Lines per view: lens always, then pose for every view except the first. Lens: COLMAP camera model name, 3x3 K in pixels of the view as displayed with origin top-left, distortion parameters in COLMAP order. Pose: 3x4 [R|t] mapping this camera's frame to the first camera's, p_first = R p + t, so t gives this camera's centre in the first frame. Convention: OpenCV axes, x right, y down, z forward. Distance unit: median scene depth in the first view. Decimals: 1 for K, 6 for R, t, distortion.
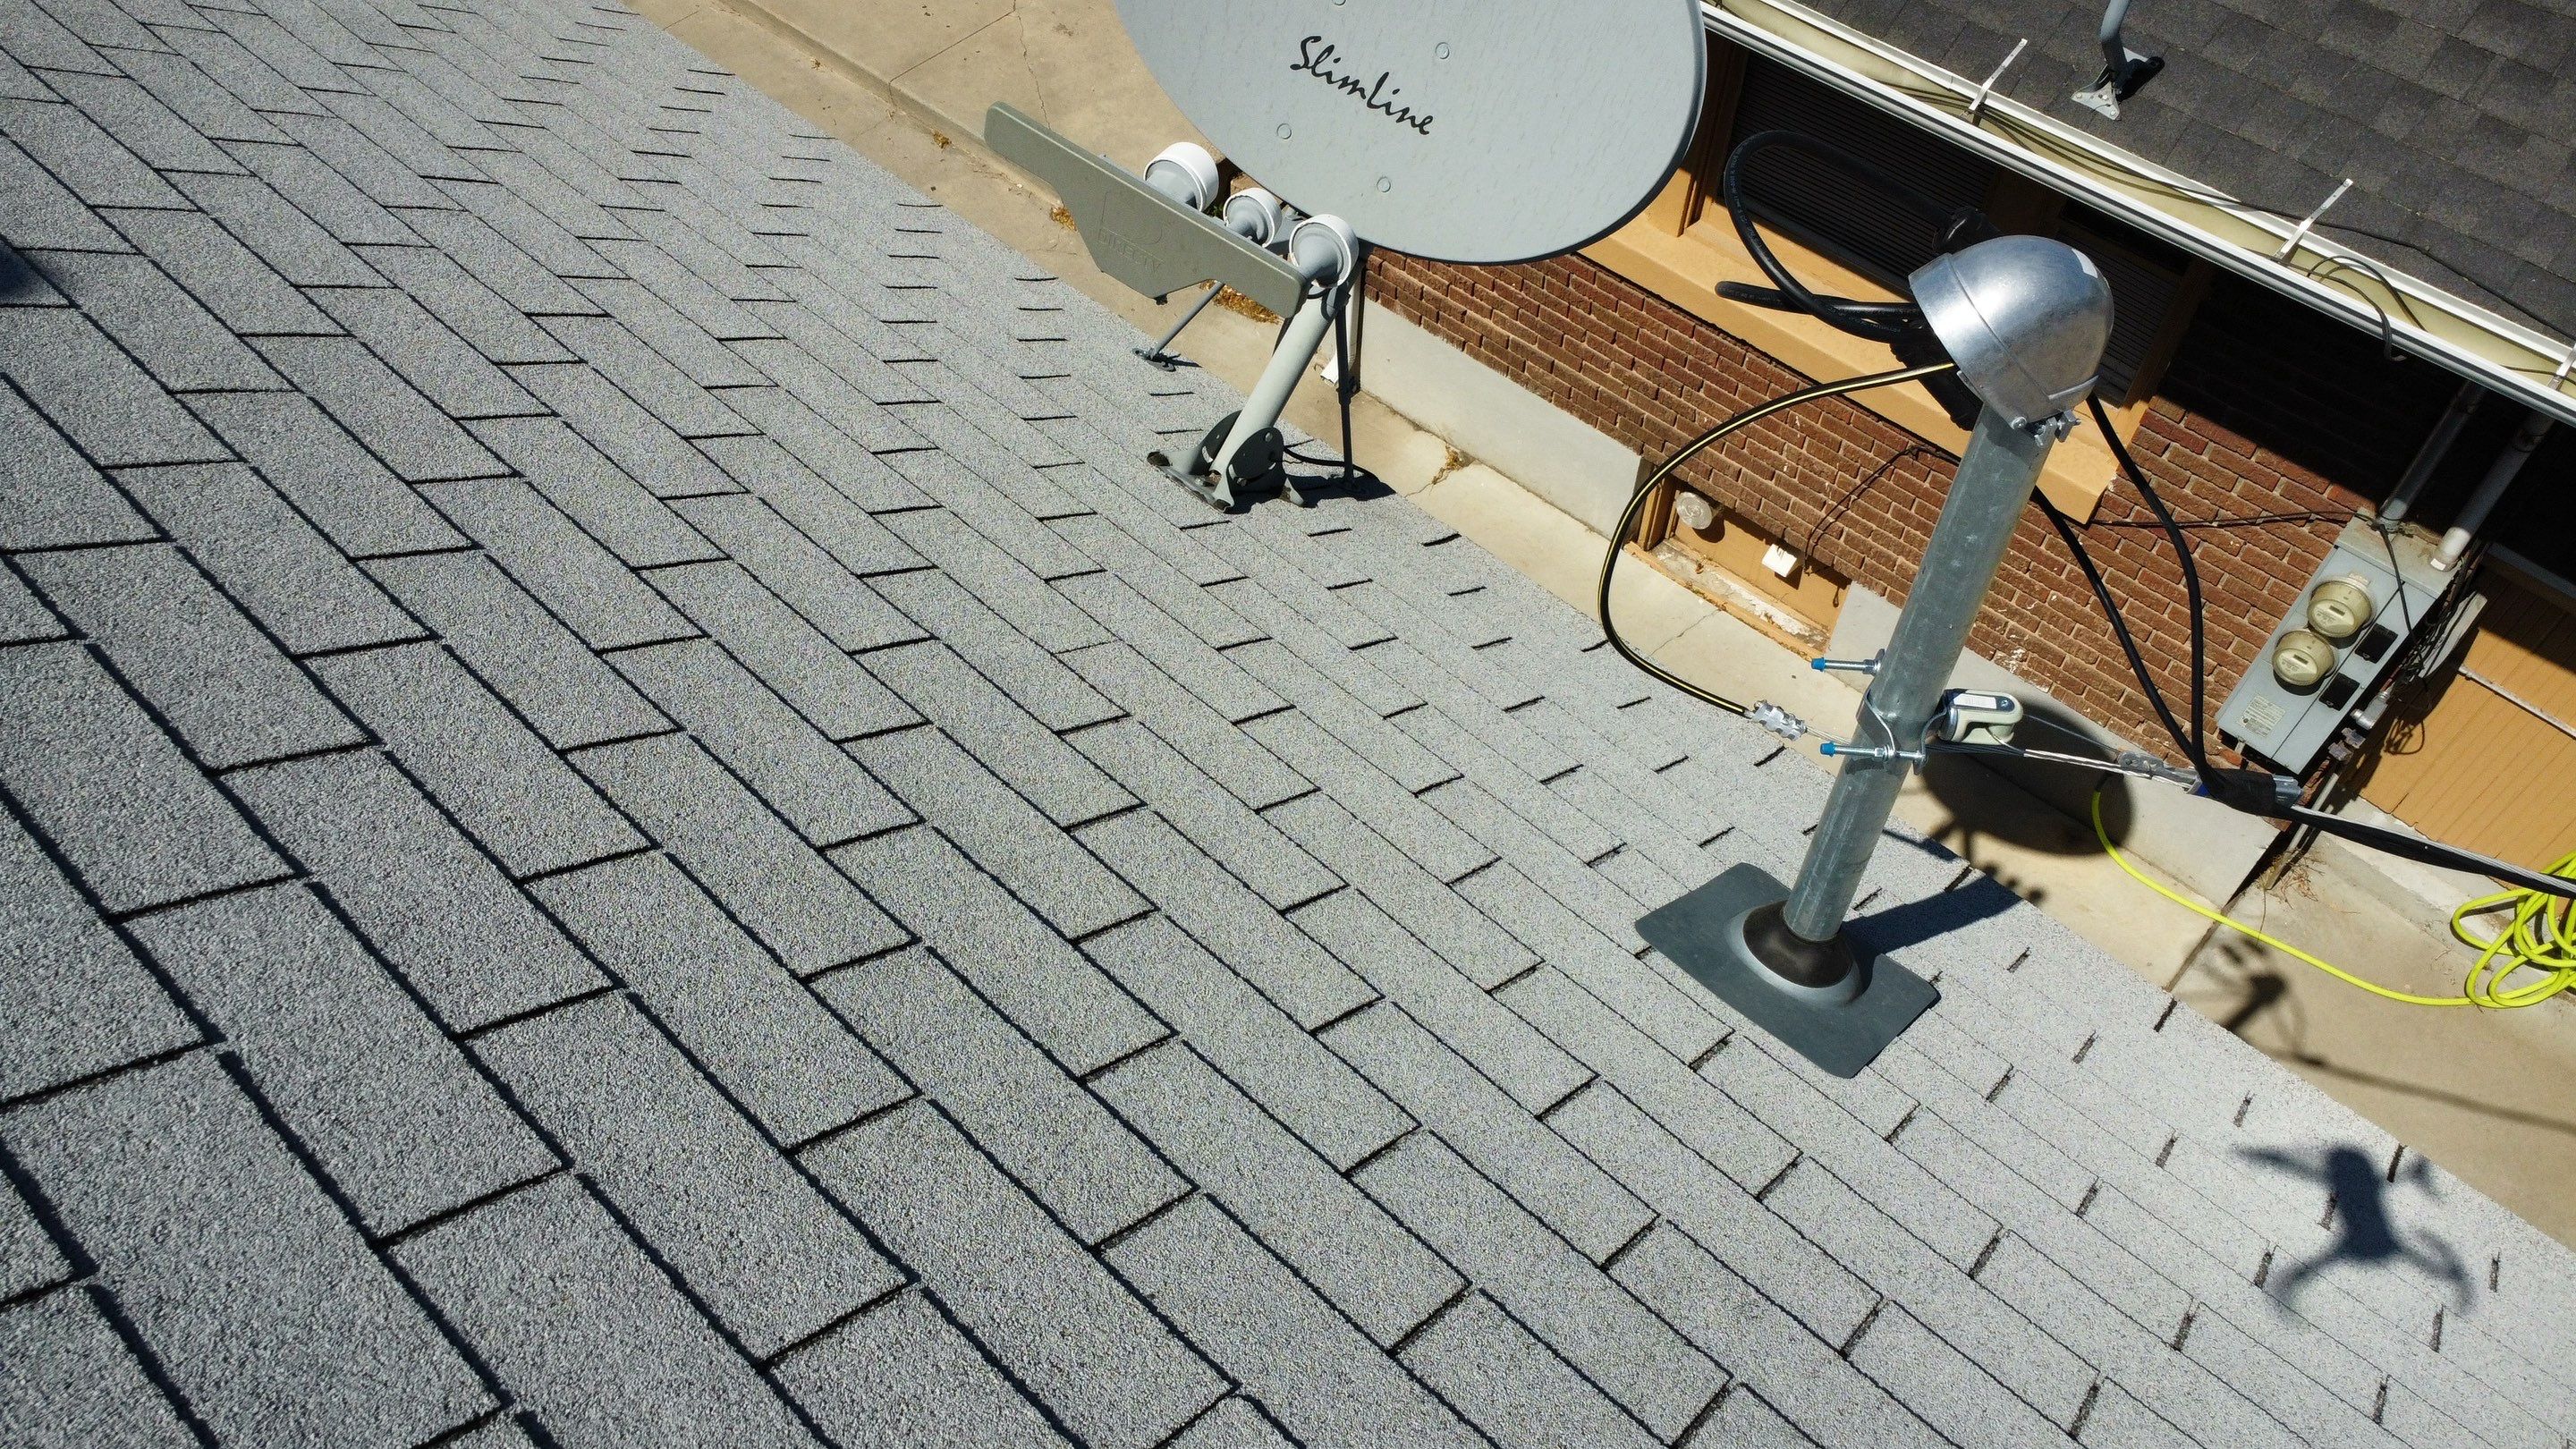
lens RADIAL K [[1922.4, 0, 1283.4], [0, 1922.4, 679.1], [0, 0, 1]] dist [0.008249, -0.008727]
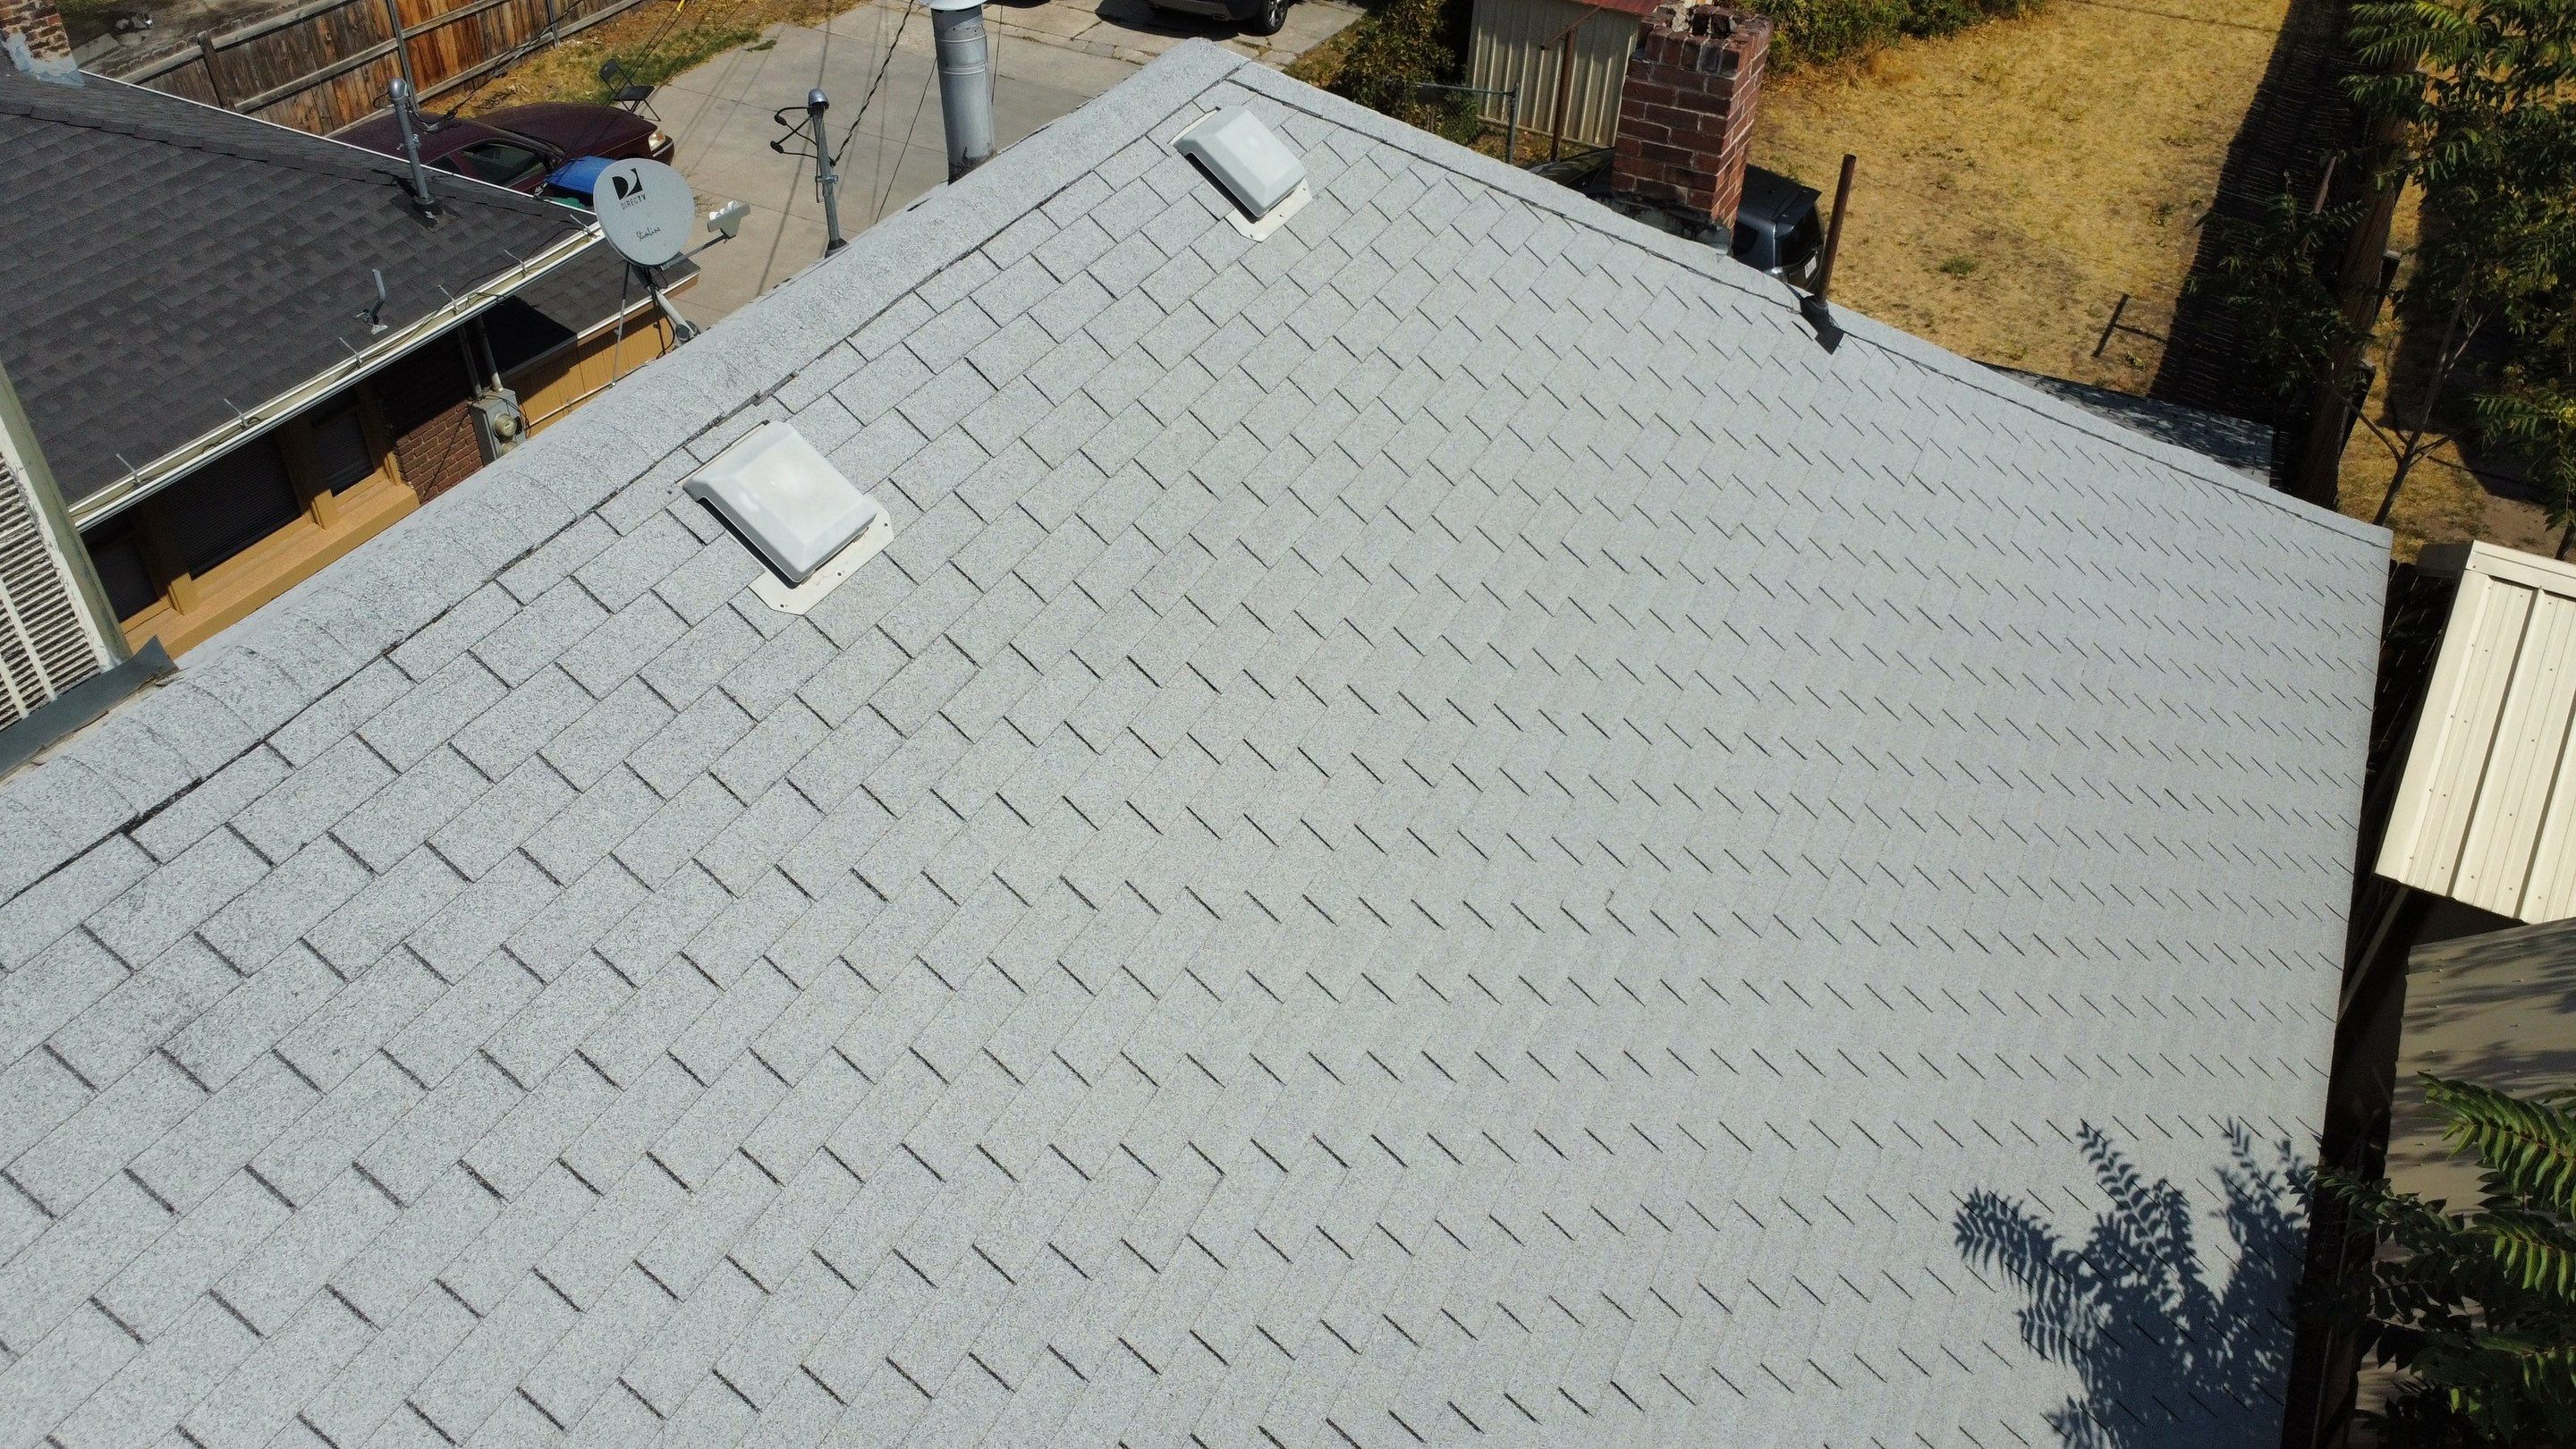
lens RADIAL K [[1922.4, 0, 1292.6], [0, 1922.4, 720.4], [0, 0, 1]] dist [0.008249, -0.008727]
pose [[-0.255559, -0.623795, 0.738627, -1.481522], [0.744899, 0.359970, 0.561735, -0.442126], [-0.616291, 0.693759, 0.372671, -0.266540]]
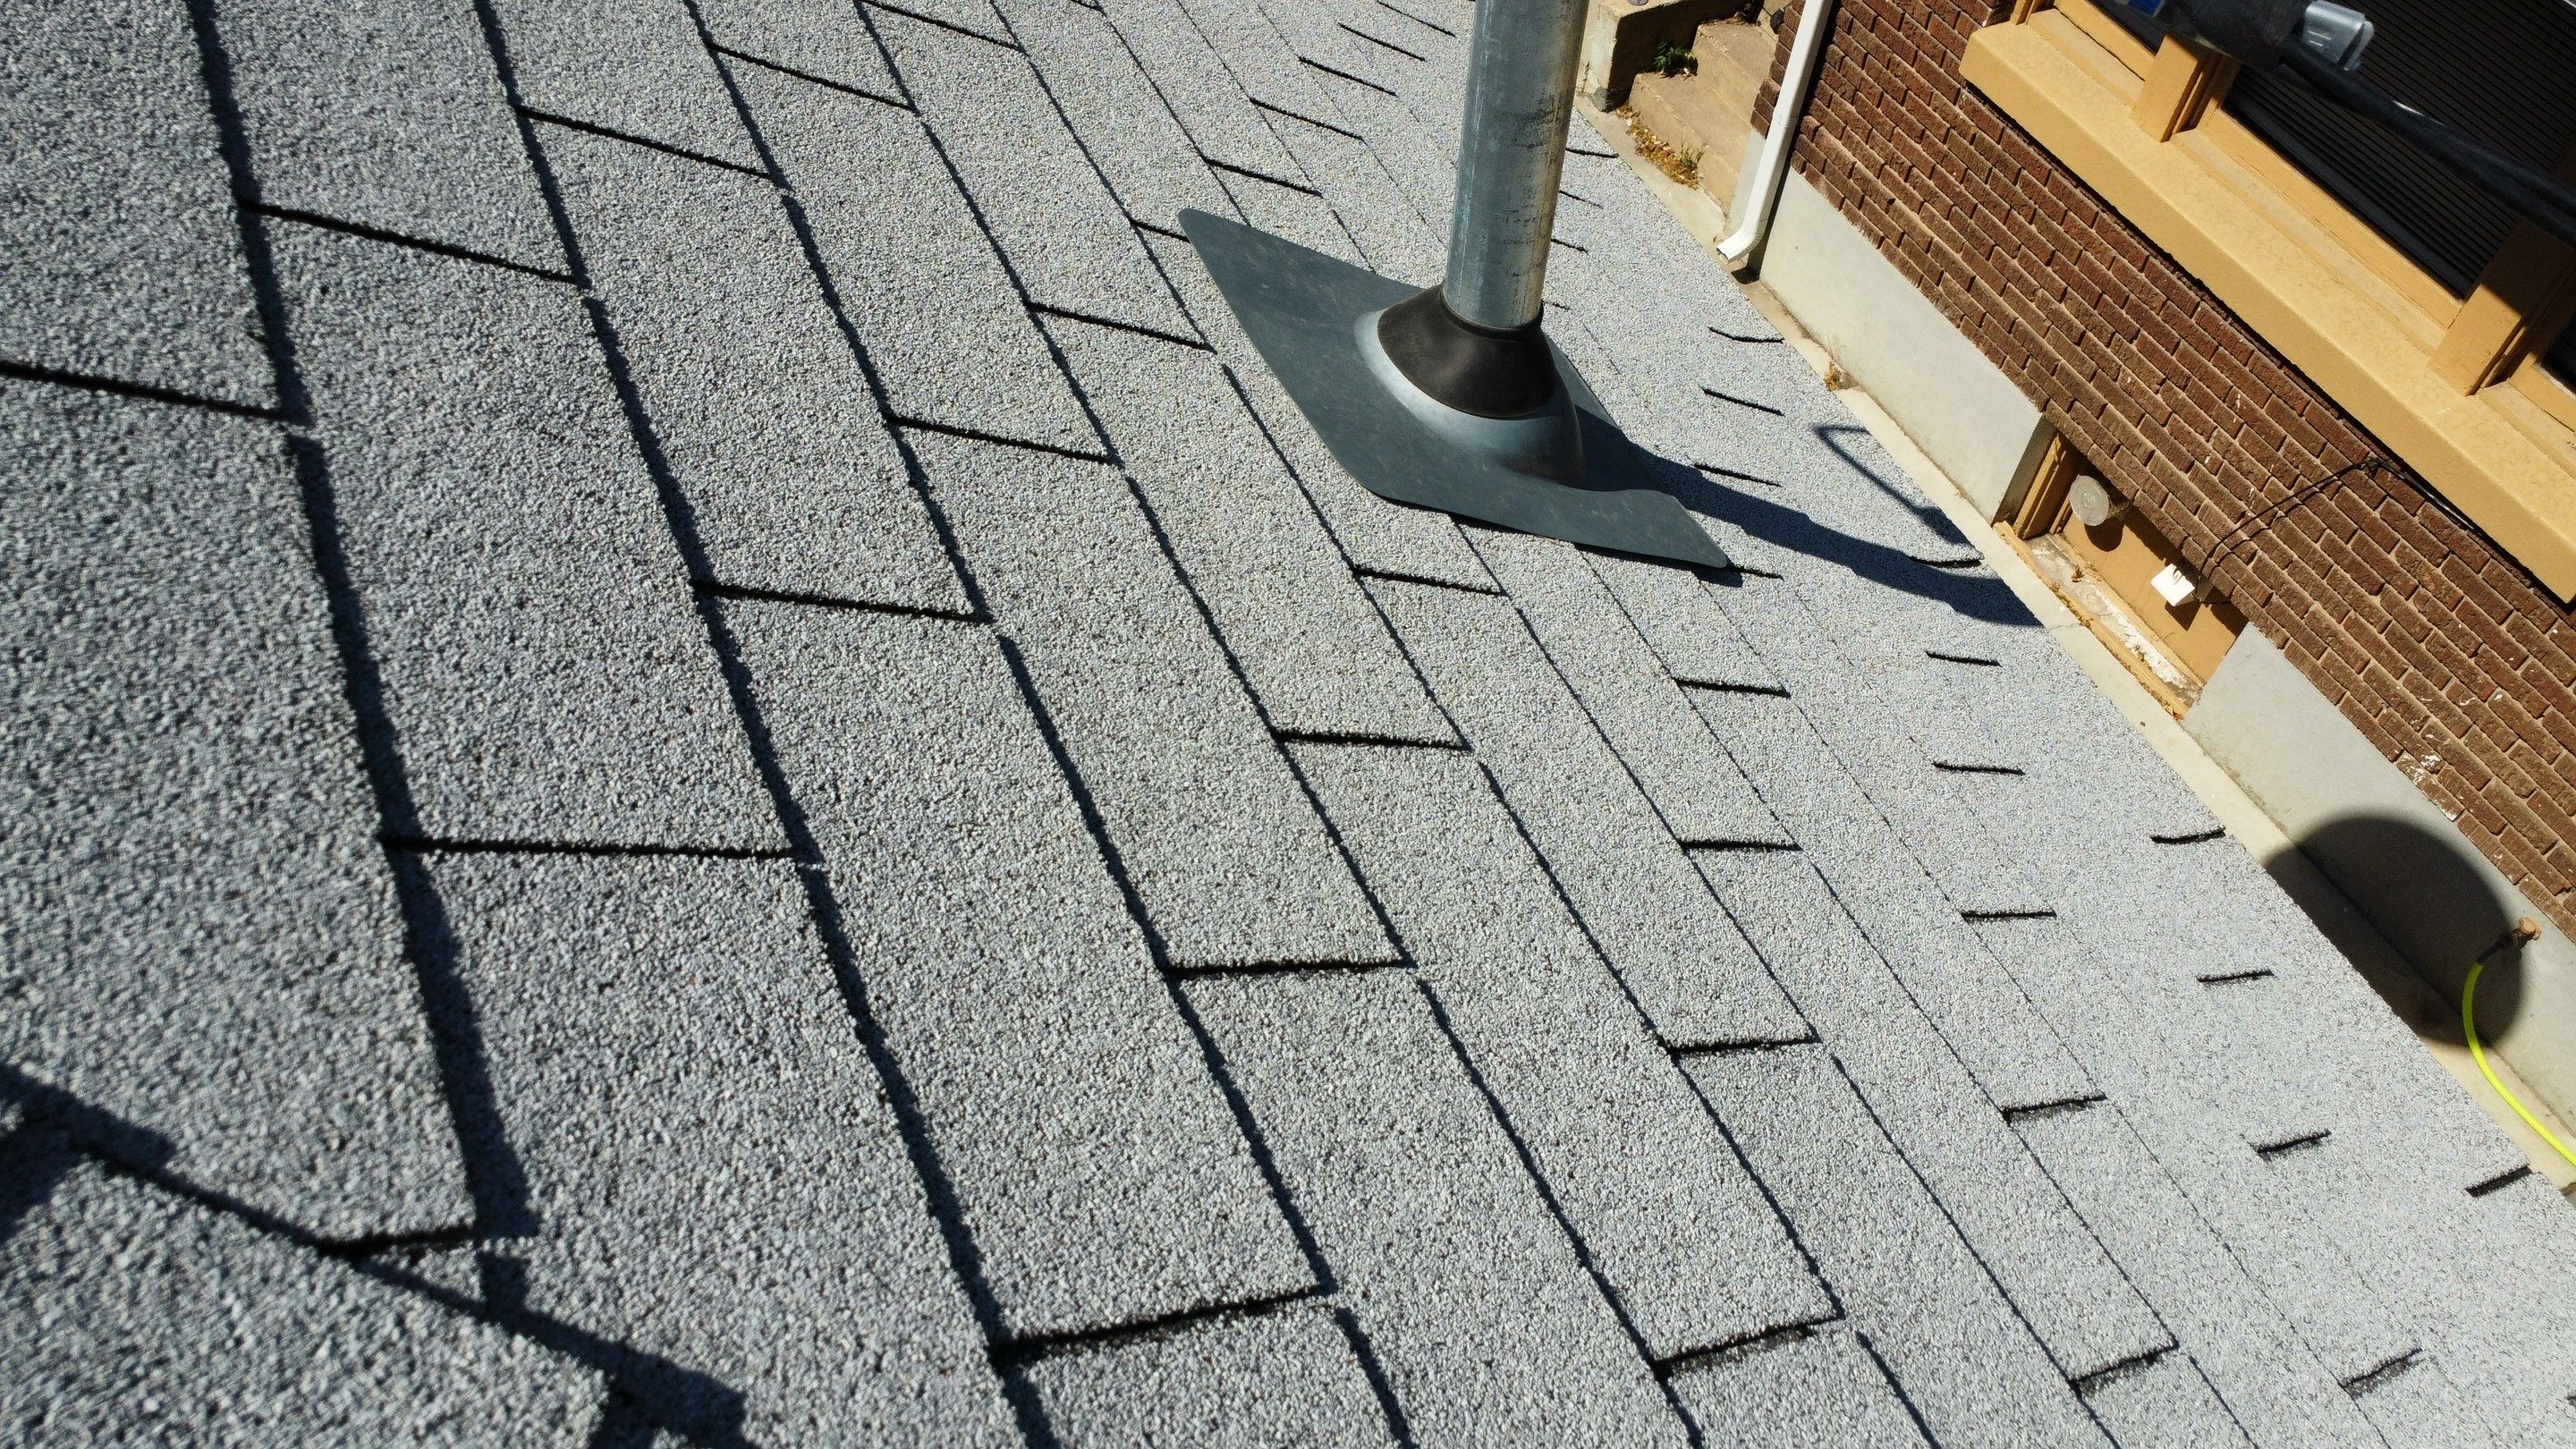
lens RADIAL K [[1922.4, 0, 1305.9], [0, 1922.4, 716.4], [0, 0, 1]] dist [0.008249, -0.008727]
pose [[0.925716, 0.309750, -0.217035, 0.117105], [-0.307501, 0.950486, 0.044942, 0.071099], [0.220209, 0.025135, 0.975129, 0.129911]]
